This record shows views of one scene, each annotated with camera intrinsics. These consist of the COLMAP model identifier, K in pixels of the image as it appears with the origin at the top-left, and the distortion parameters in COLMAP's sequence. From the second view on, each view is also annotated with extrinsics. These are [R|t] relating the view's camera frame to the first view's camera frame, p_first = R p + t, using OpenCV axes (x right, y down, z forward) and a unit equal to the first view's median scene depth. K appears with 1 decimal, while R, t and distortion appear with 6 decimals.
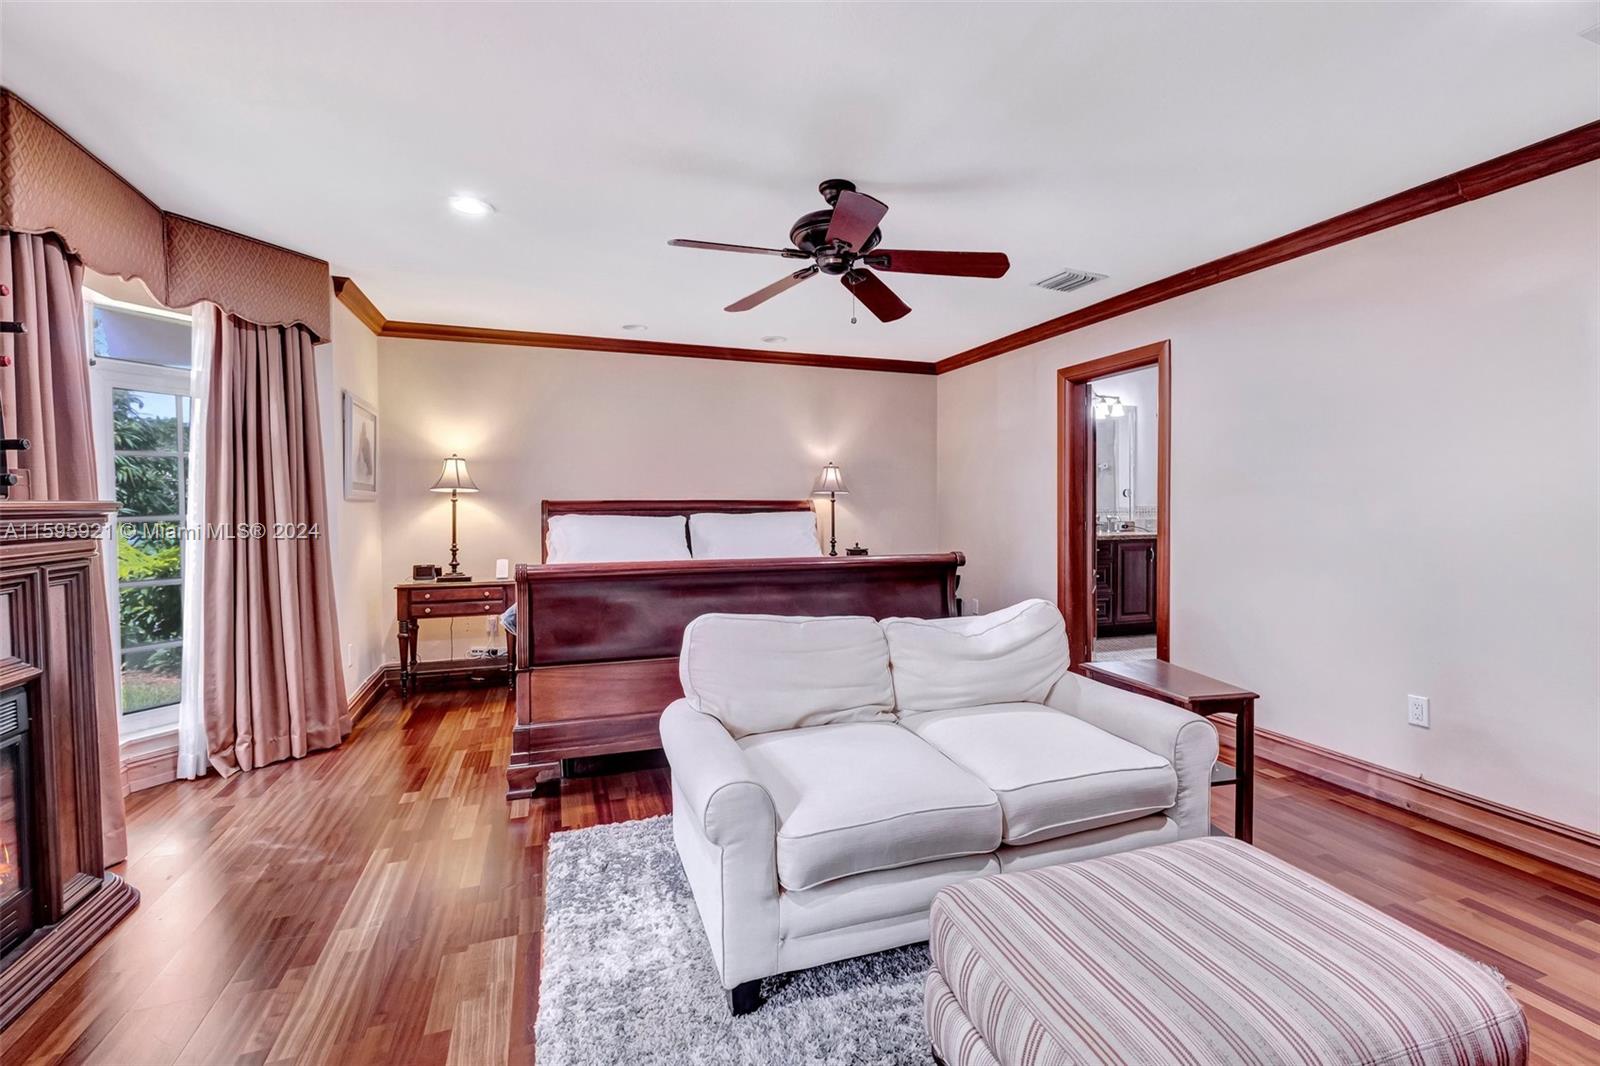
lens RADIAL K [[700.0, 0, 817.4], [0, 700.0, 502.2], [0, 0, 1]] dist [-0.001551, -0.000131]
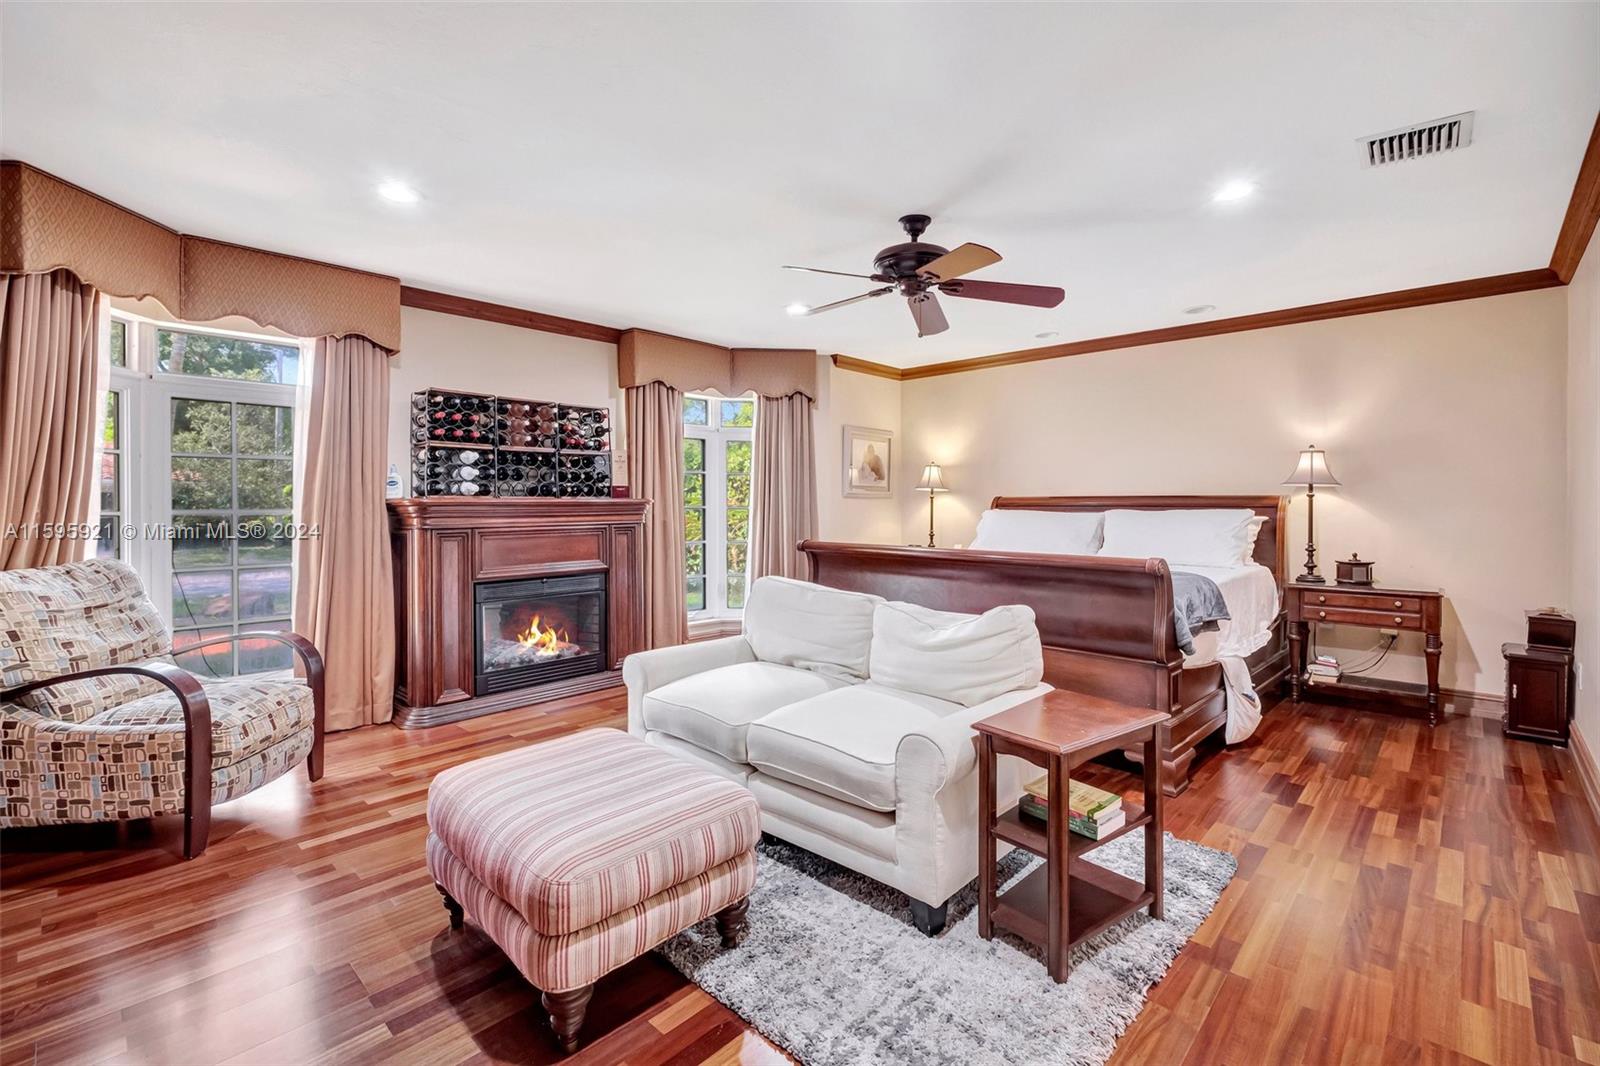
lens RADIAL K [[700.0, 0, 817.4], [0, 700.0, 502.2], [0, 0, 1]] dist [-0.001551, -0.000131]
pose [[0.463265, 0.003929, -0.886211, 0.776884], [0.001415, 0.999986, 0.005173, -0.000937], [0.886218, -0.003650, 0.463253, 0.270818]]
